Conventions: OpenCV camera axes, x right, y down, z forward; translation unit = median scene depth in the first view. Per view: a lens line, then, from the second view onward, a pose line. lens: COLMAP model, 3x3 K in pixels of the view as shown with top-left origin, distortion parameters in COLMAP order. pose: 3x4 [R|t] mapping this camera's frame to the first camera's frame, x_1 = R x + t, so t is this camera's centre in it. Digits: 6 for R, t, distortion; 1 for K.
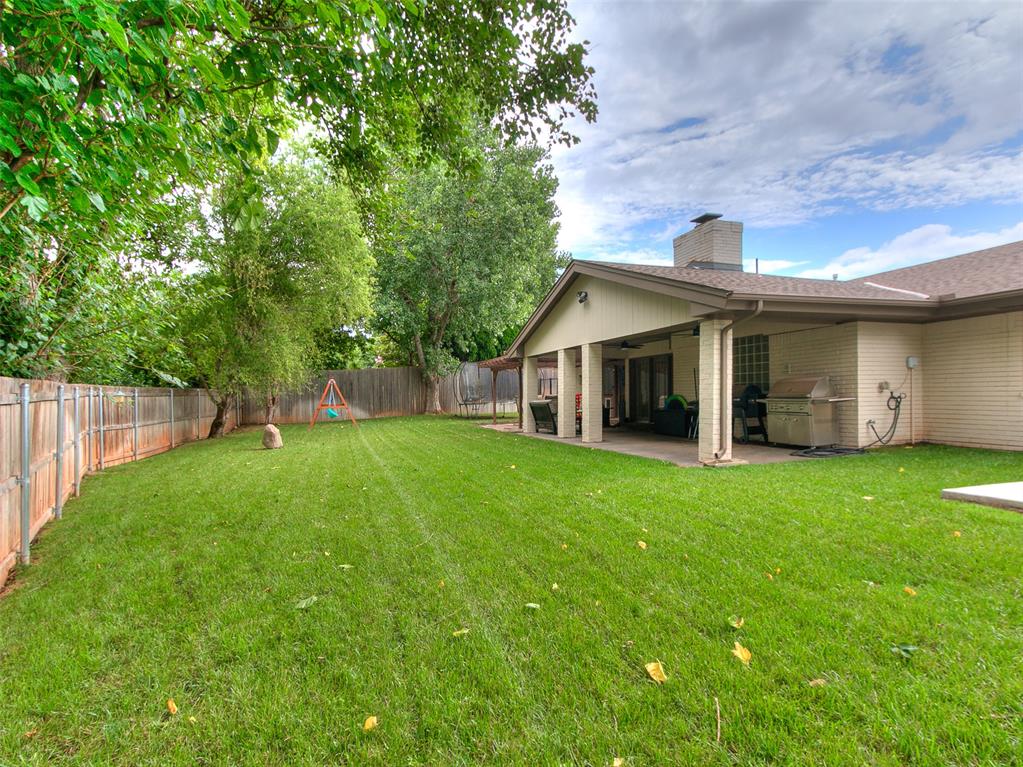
lens RADIAL K [[519.7, 0, 512.0], [0, 519.7, 397.2], [0, 0, 1]] dist [0.022489, -0.000682]
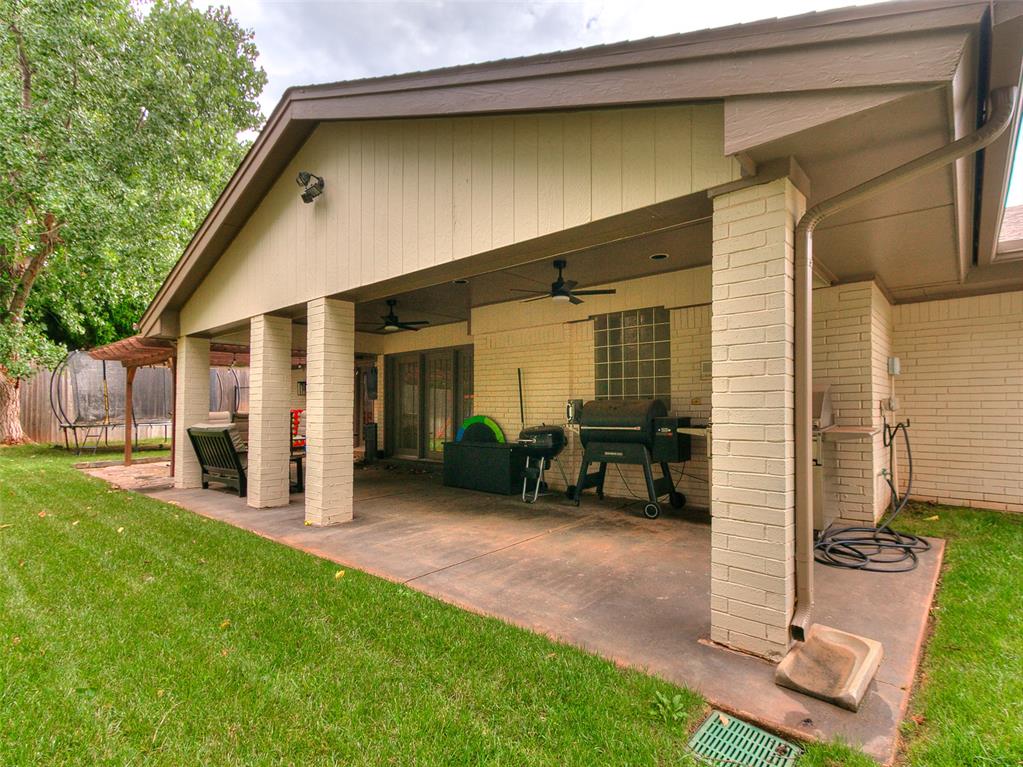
lens RADIAL K [[519.7, 0, 512.0], [0, 519.7, 397.2], [0, 0, 1]] dist [0.022489, -0.000682]
pose [[0.867084, 0.023052, 0.497628, 0.052446], [-0.007968, 0.999443, -0.032415, -0.005038], [-0.498097, 0.024141, 0.866785, 0.418891]]
